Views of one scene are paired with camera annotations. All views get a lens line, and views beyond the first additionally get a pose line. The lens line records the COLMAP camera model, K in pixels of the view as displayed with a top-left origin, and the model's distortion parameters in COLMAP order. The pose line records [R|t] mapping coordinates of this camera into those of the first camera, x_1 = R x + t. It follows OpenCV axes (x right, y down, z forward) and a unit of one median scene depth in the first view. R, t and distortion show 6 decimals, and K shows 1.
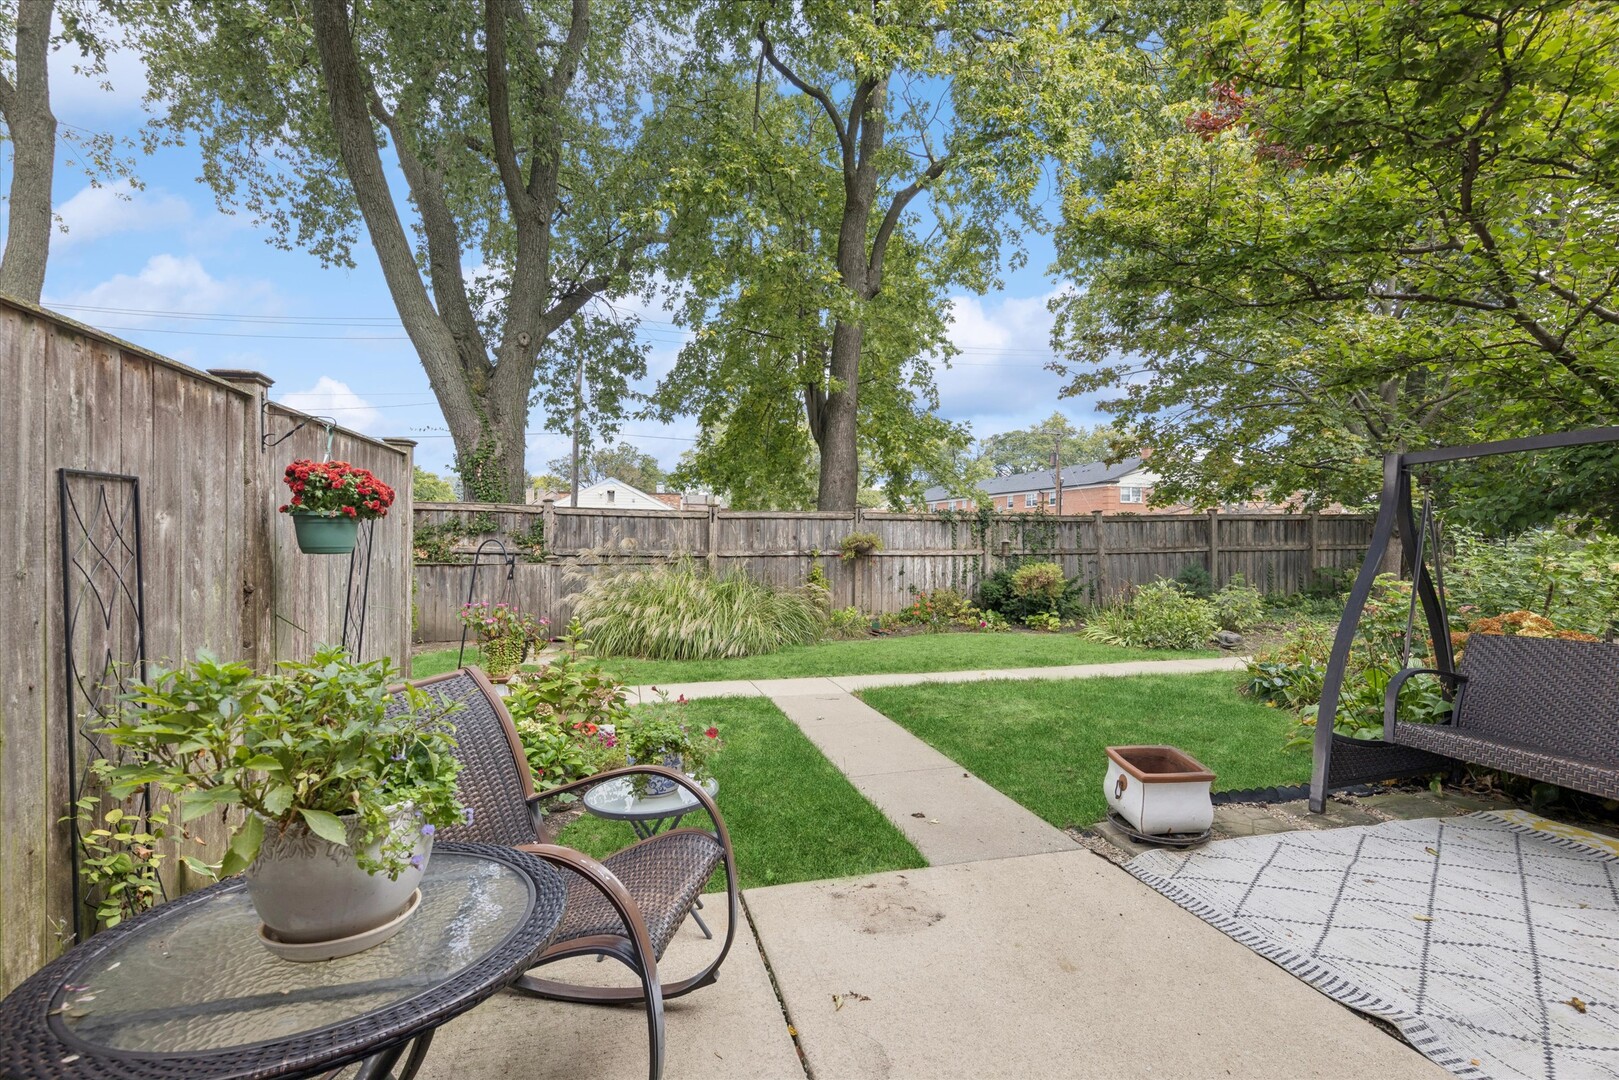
lens RADIAL K [[691.2, 0, 804.8], [0, 691.2, 543.5], [0, 0, 1]] dist [-0.002135, -0.000108]
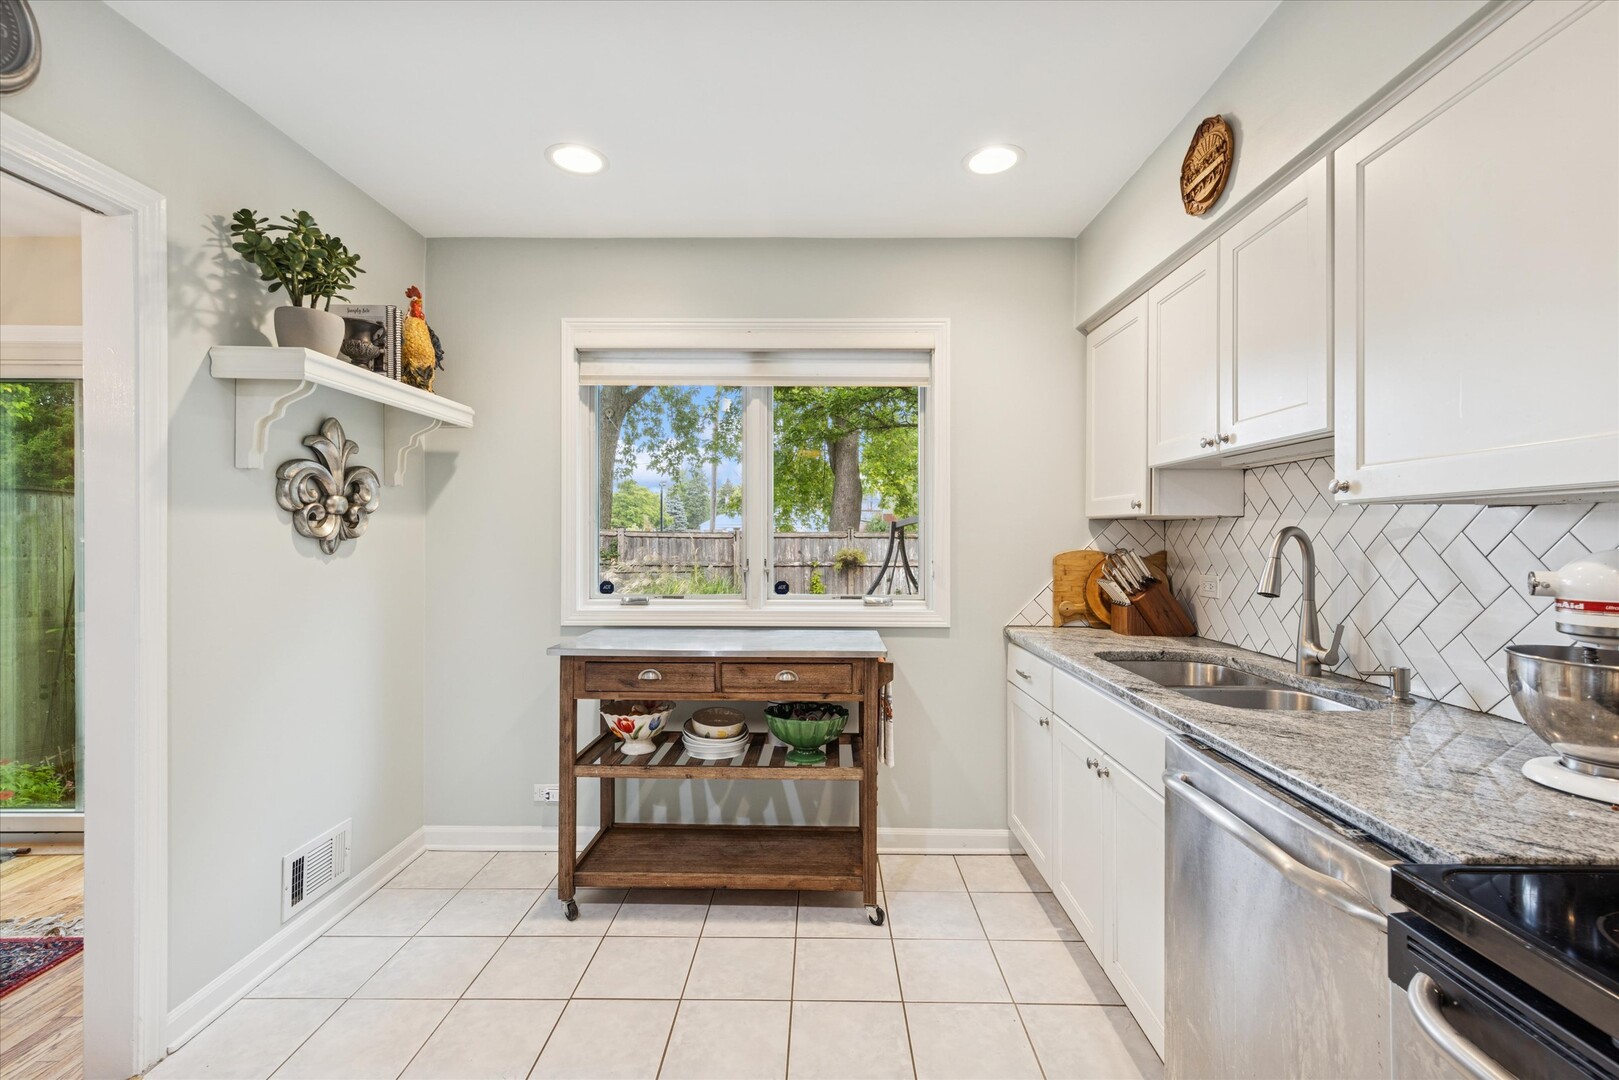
lens RADIAL K [[691.2, 0, 807.8], [0, 691.2, 543.2], [0, 0, 1]] dist [-0.002135, -0.000108]
pose [[0.962970, -0.002779, -0.269596, 0.346551], [0.001223, 0.999982, -0.005940, -0.017223], [0.269608, 0.005390, 0.962955, -0.245912]]
